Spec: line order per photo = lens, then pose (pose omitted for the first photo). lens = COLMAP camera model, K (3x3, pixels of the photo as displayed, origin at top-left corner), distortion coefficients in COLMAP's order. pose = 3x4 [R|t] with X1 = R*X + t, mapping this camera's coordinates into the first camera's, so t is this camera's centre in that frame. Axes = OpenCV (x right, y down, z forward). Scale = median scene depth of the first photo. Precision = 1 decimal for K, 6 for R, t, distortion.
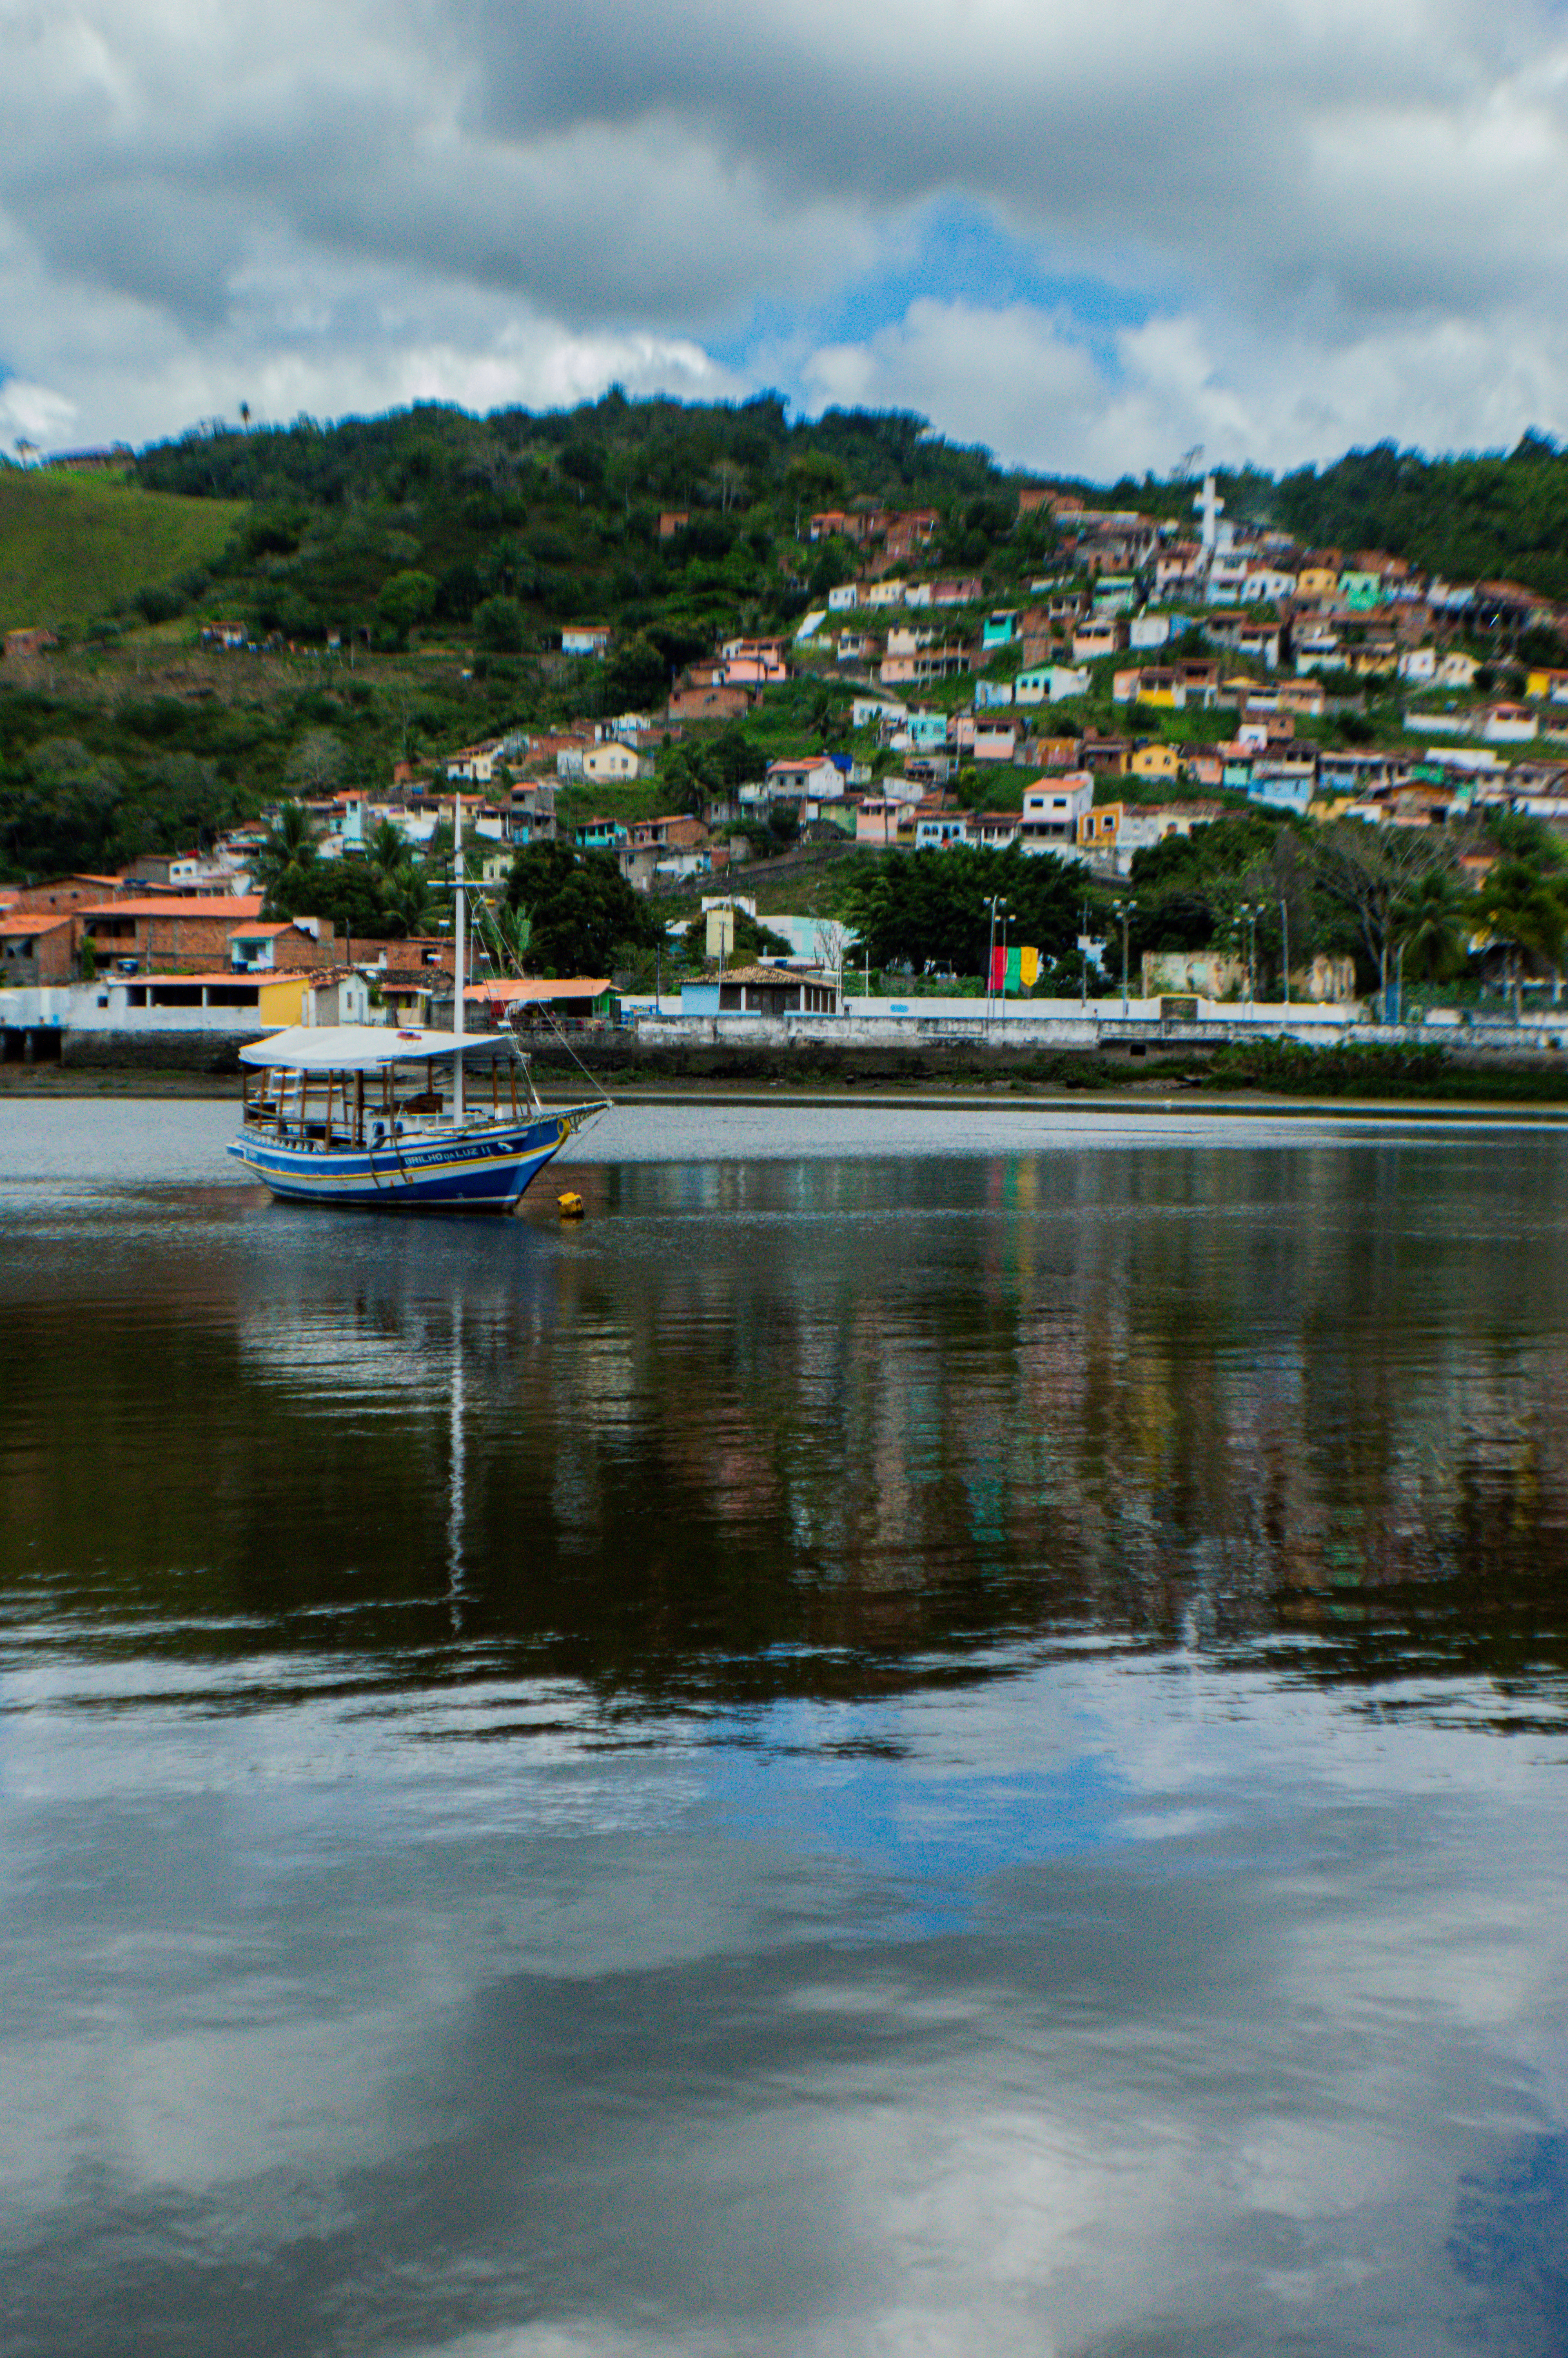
lens RADIAL K [[5009.5, 0, 784.0], [0, 5009.5, 1179.0], [0, 0, 1]] dist [-0.108767, -0.428478]
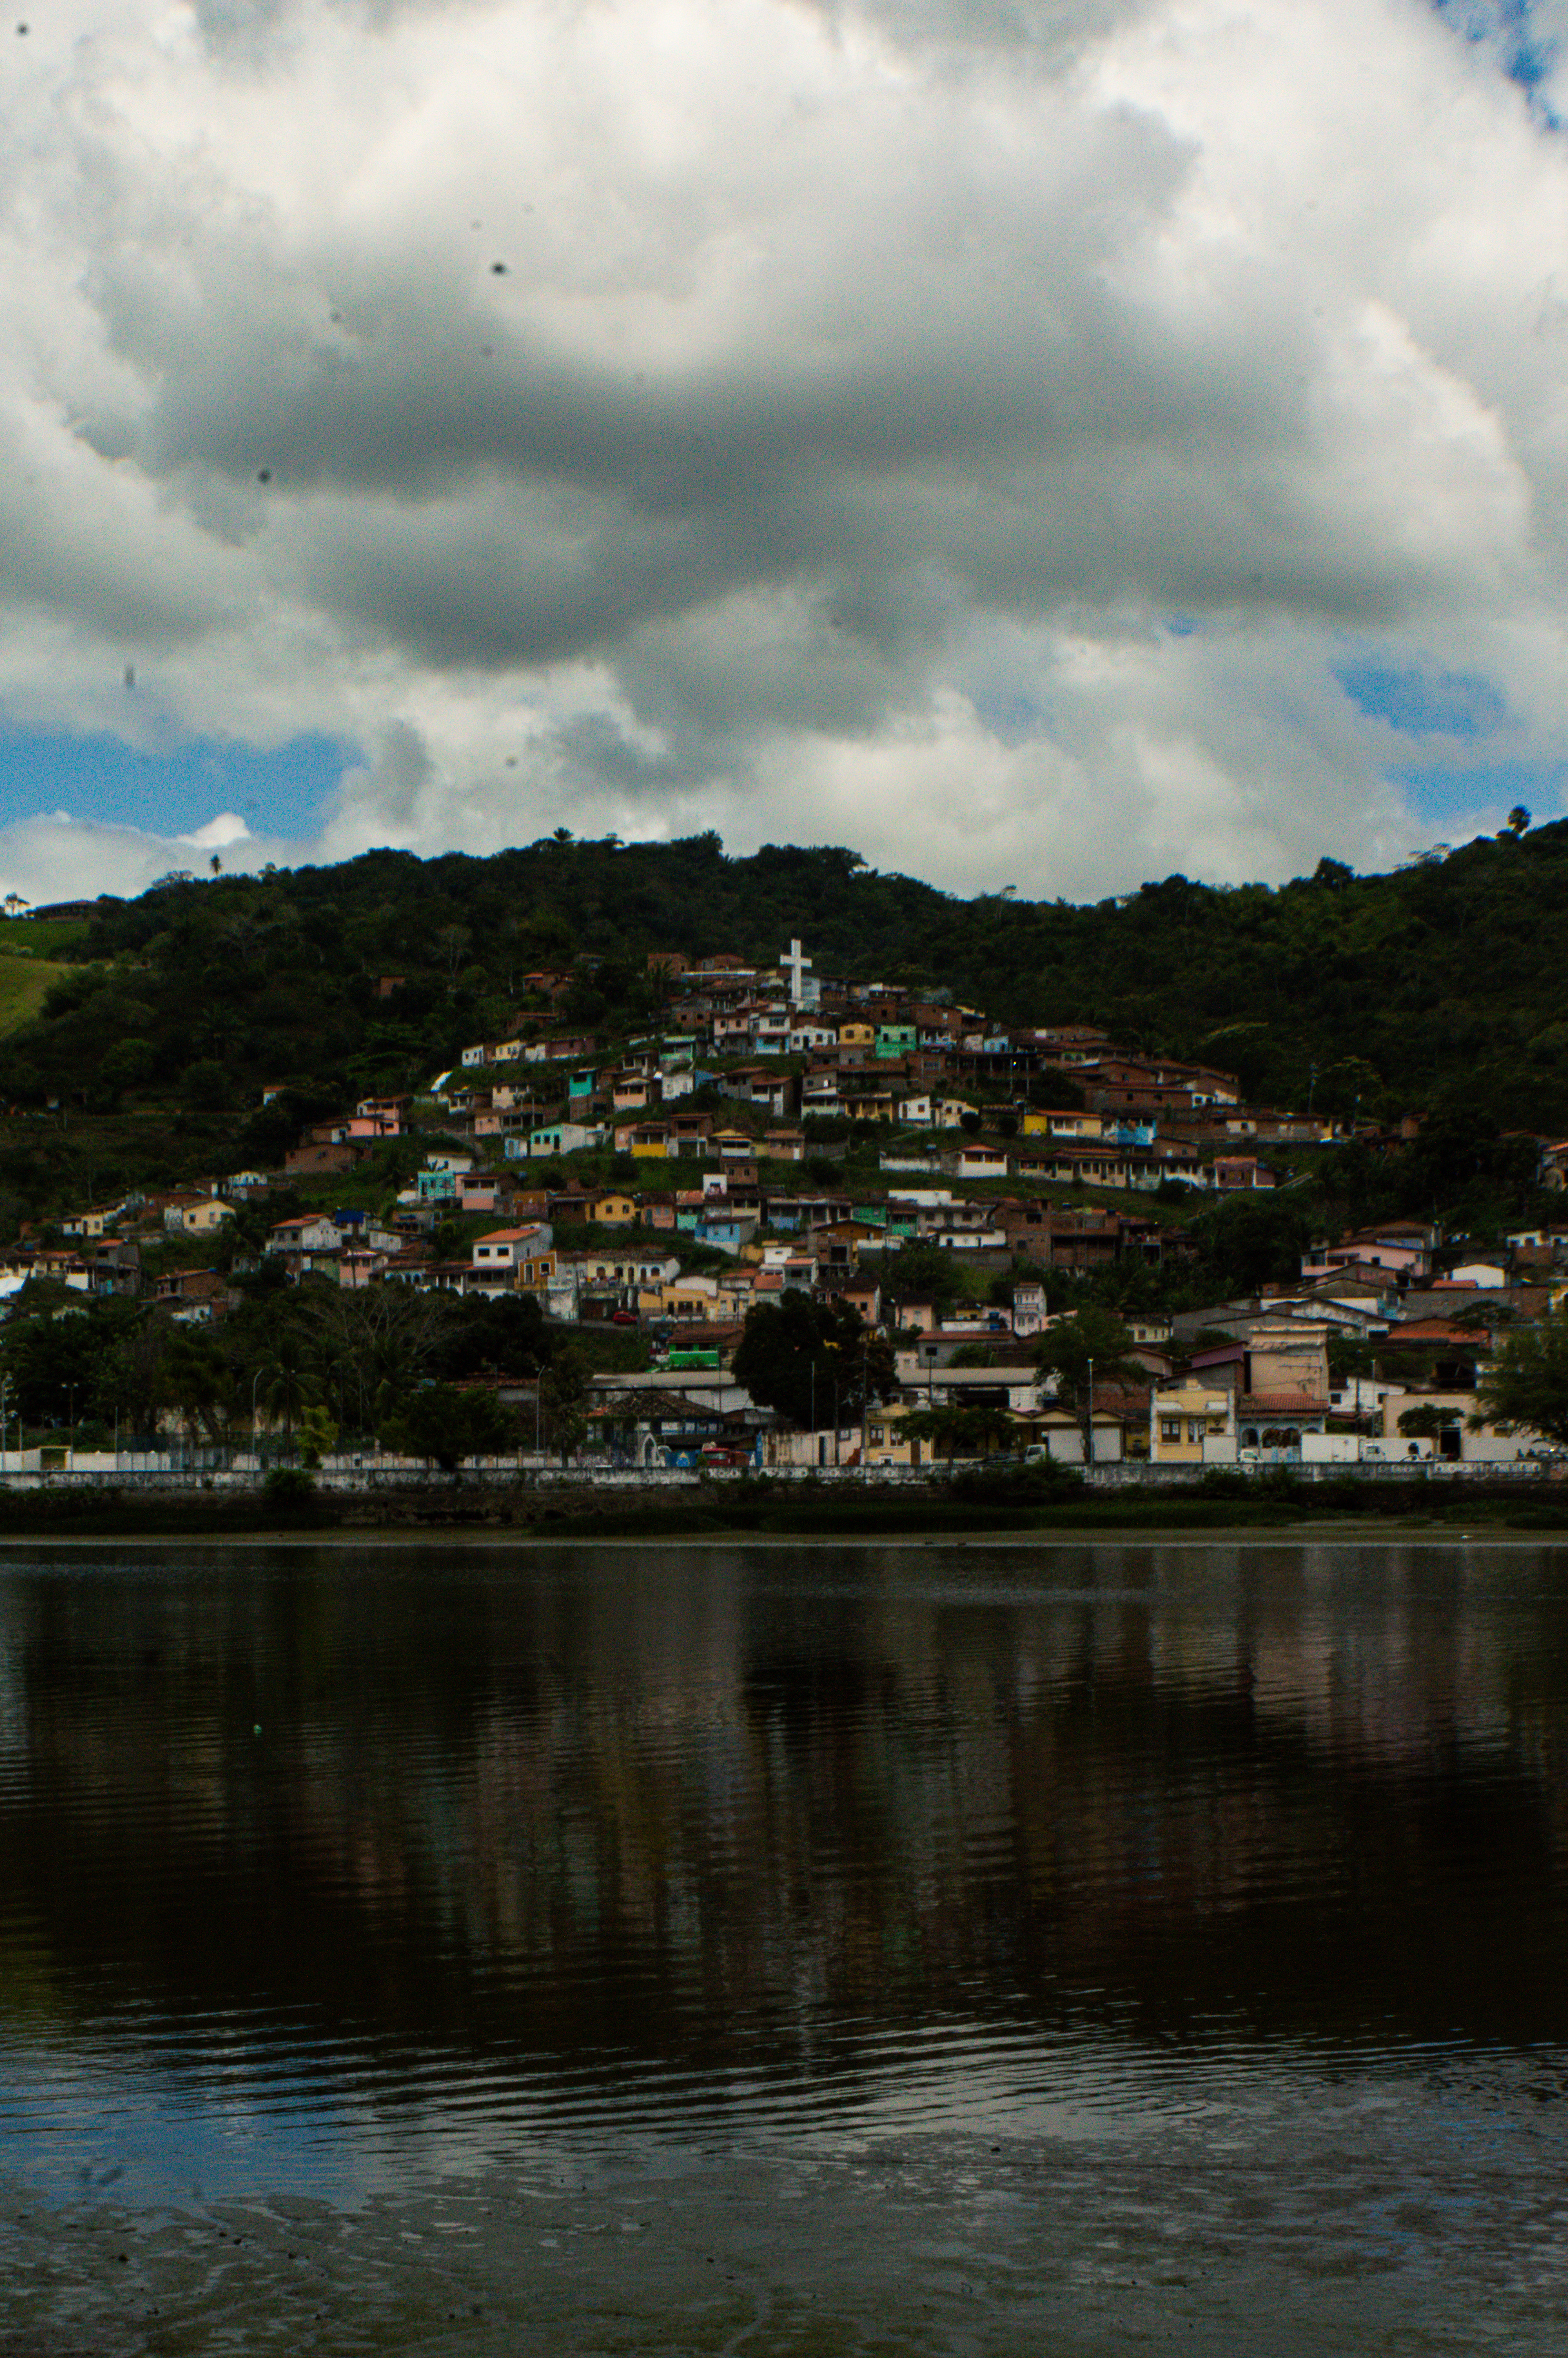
lens RADIAL K [[5009.5, 0, 784.0], [0, 5009.5, 1179.0], [0, 0, 1]] dist [-0.108767, -0.428478]
pose [[0.998710, -0.026069, -0.043582, 0.146214], [0.022464, 0.996442, -0.081234, 0.000409], [0.045545, 0.080150, 0.995742, -0.091947]]
